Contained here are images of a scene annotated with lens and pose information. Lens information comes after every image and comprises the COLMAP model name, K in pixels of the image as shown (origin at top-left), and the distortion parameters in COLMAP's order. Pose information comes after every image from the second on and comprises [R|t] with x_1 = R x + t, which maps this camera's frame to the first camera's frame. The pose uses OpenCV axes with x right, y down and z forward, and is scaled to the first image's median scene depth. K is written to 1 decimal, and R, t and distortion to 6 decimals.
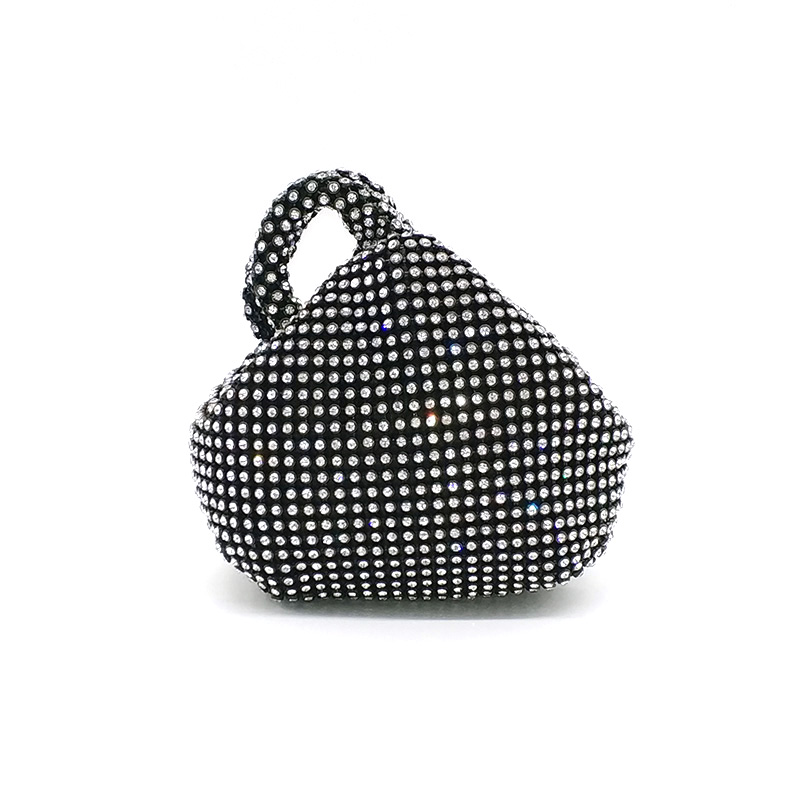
lens RADIAL K [[1091.7, 0, 400.0], [0, 1091.7, 400.0], [0, 0, 1]] dist [0.011881, 0.022445]
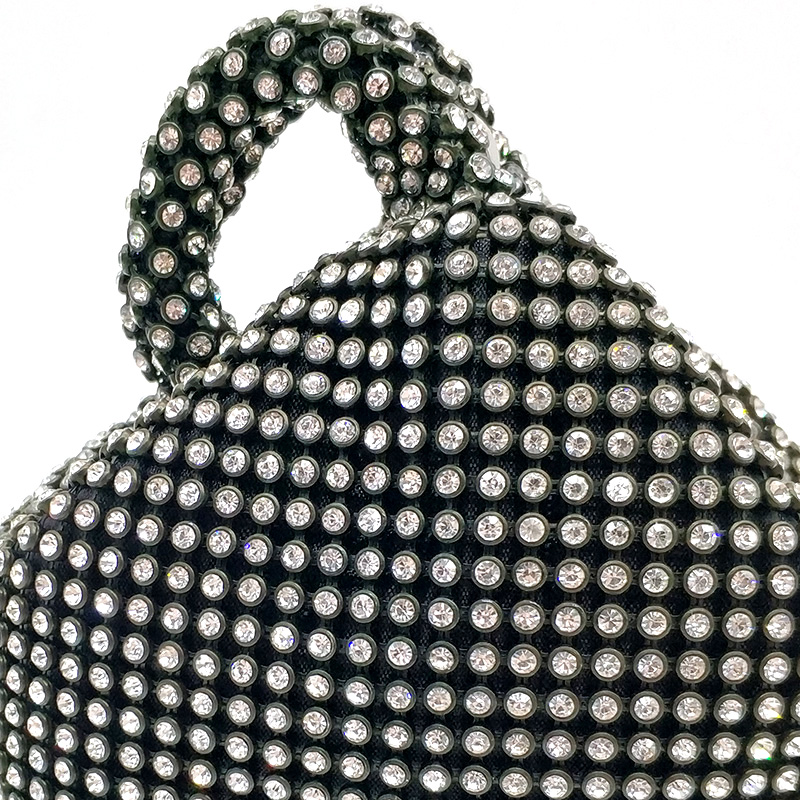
lens RADIAL K [[835.4, 0, 400.0], [0, 835.4, 400.0], [0, 0, 1]] dist [0.010594, -0.022604]
pose [[0.976939, 0.164063, -0.136654, 0.023081], [-0.133114, 0.968383, 0.210984, -0.140428], [0.166948, -0.187928, 0.967890, 0.693378]]
